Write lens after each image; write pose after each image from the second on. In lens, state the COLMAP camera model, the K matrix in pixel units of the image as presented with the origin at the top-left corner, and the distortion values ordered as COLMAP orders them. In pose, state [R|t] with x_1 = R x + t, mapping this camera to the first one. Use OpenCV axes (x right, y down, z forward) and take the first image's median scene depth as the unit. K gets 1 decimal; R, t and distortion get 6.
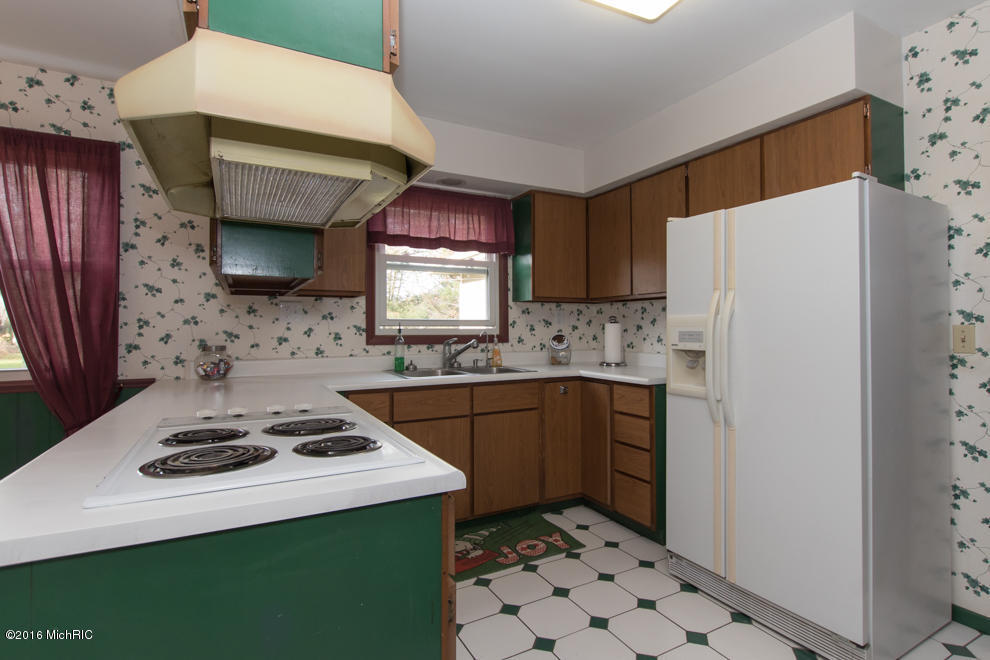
lens RADIAL K [[474.2, 0, 495.0], [0, 474.2, 330.0], [0, 0, 1]] dist [0.000397, 0.000122]
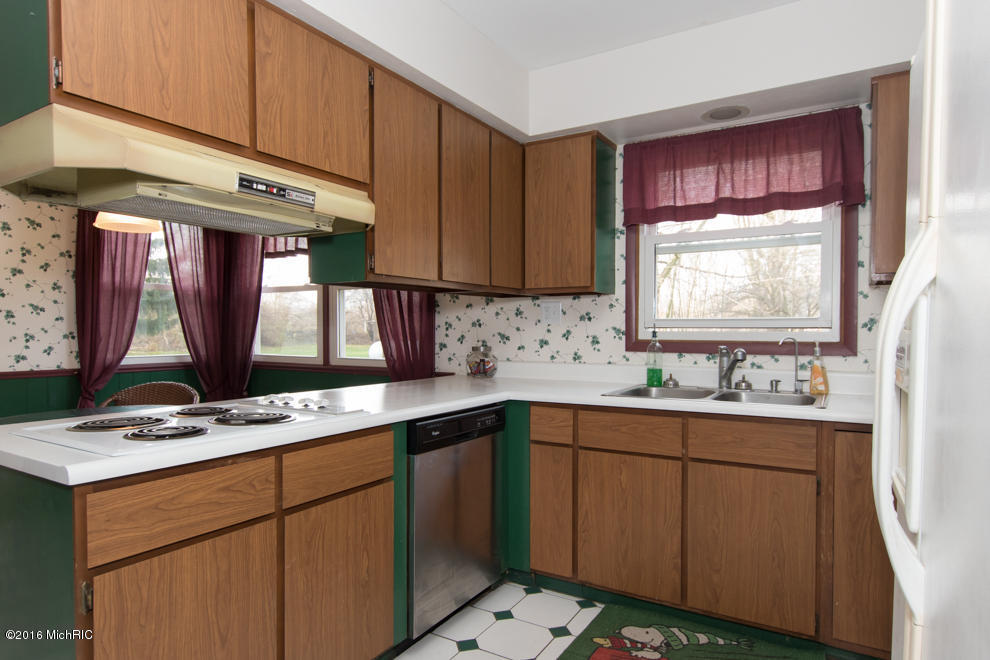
lens RADIAL K [[545.9, 0, 495.2], [0, 545.9, 345.2], [0, 0, 1]] dist [0.001959, 0.000137]
pose [[0.544205, 0.026430, -0.838536, 0.399774], [-0.004249, 0.999578, 0.028748, -0.004645], [0.838941, -0.012082, 0.544087, 0.303432]]
